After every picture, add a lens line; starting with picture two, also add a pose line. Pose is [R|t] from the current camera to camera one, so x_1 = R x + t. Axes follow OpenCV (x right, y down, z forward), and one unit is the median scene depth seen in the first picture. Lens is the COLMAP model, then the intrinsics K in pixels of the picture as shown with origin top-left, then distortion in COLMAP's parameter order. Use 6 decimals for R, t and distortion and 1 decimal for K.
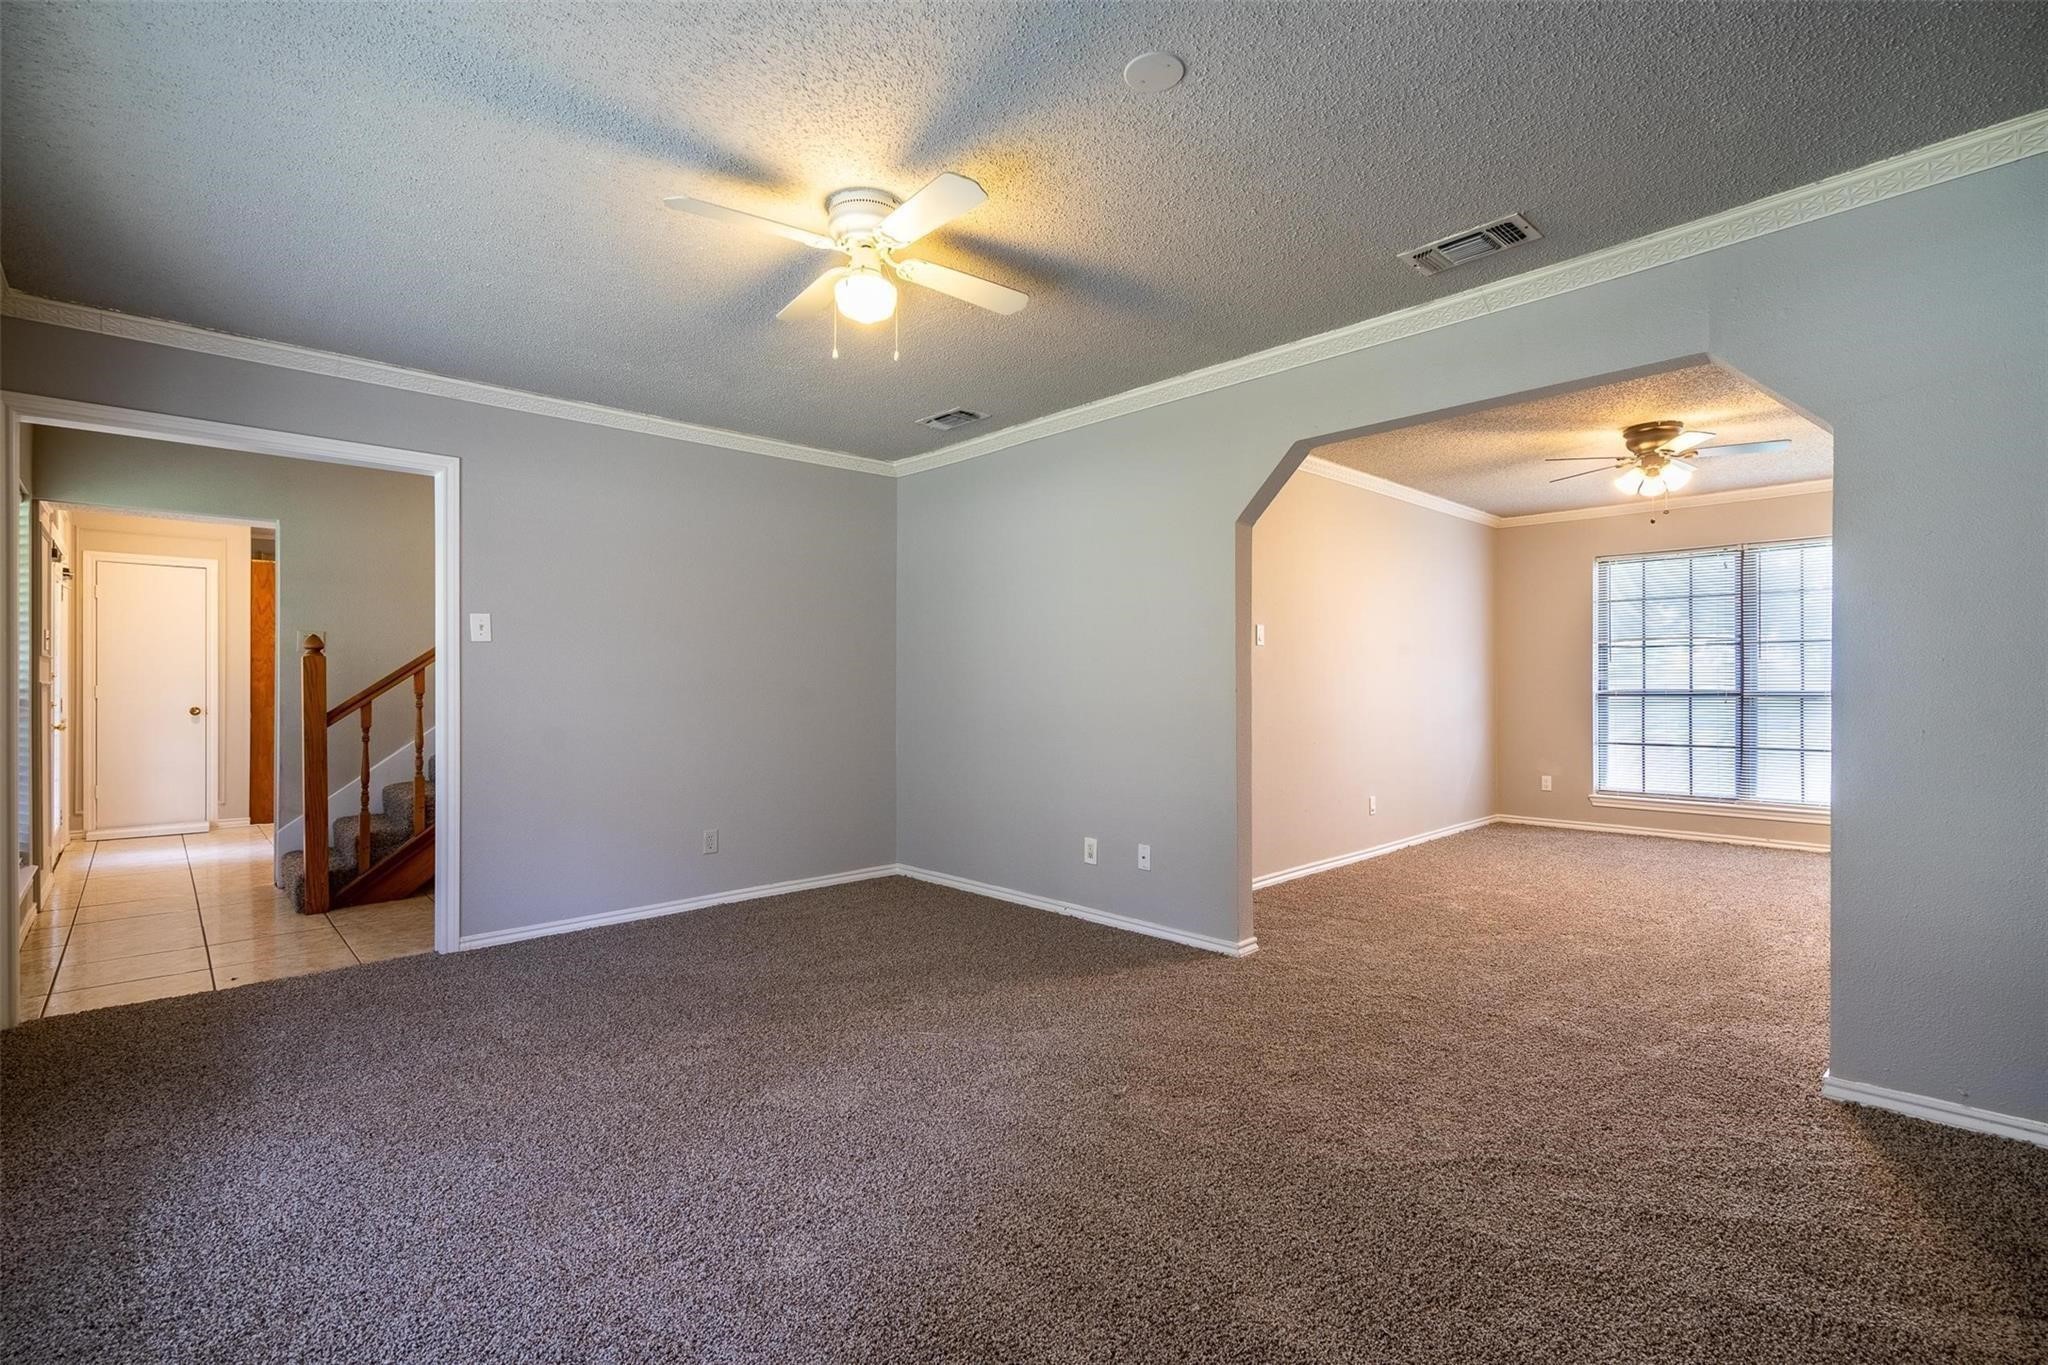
lens RADIAL K [[934.7, 0, 1029.7], [0, 934.7, 685.7], [0, 0, 1]] dist [-0.003932, -0.000734]
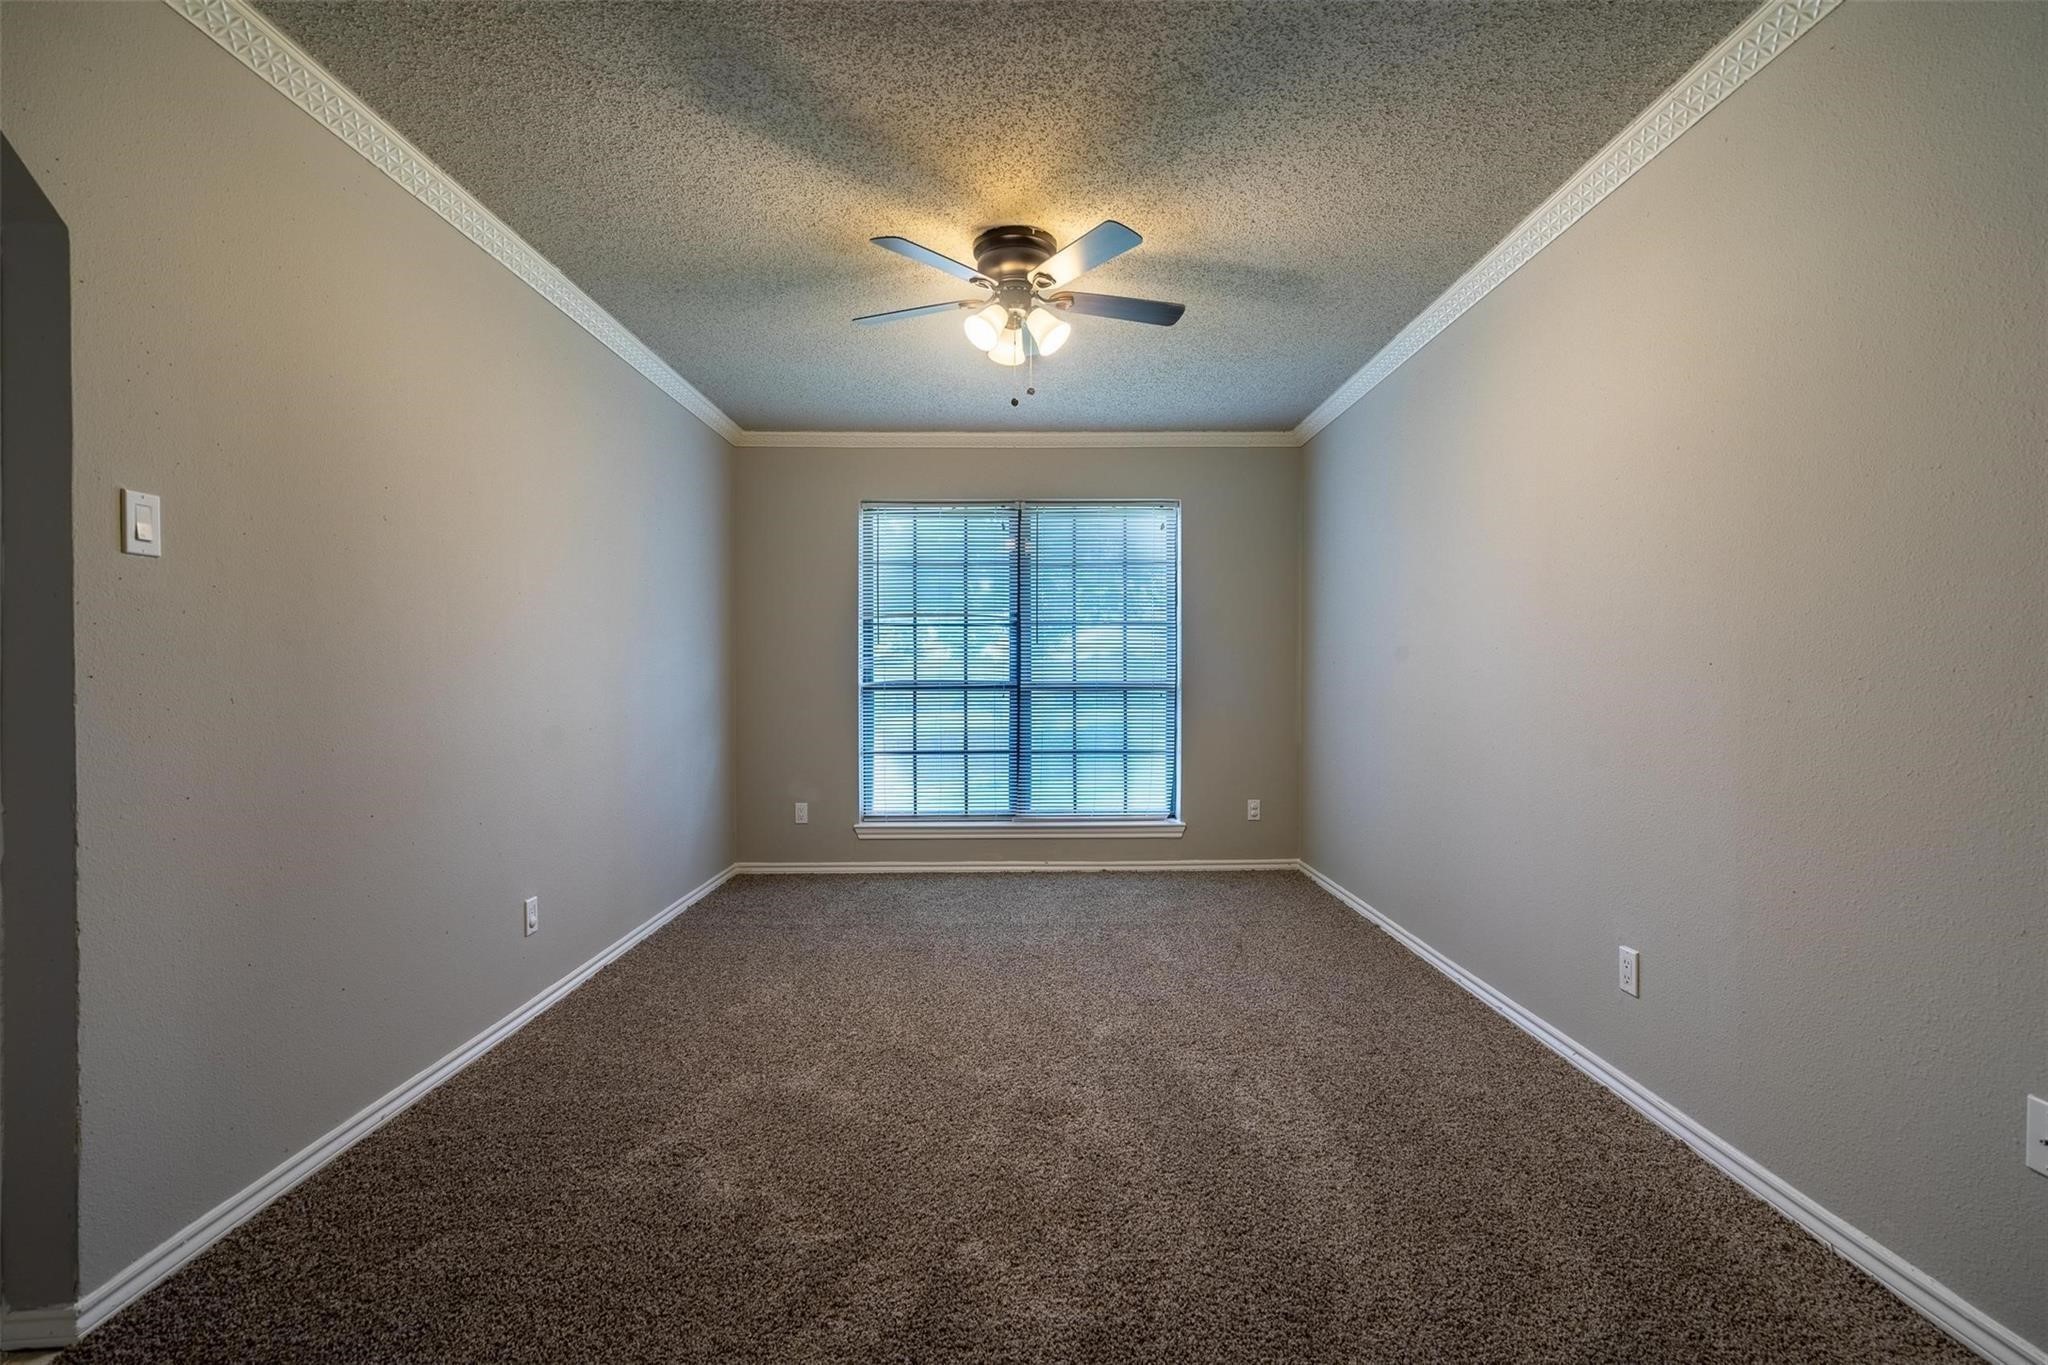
lens RADIAL K [[934.7, 0, 1027.1], [0, 934.7, 684.1], [0, 0, 1]] dist [-0.003932, -0.000734]
pose [[0.690333, -0.008558, 0.723441, 0.171858], [0.002764, 0.999954, 0.009192, -0.000026], [-0.723487, -0.004346, 0.690325, 0.418042]]
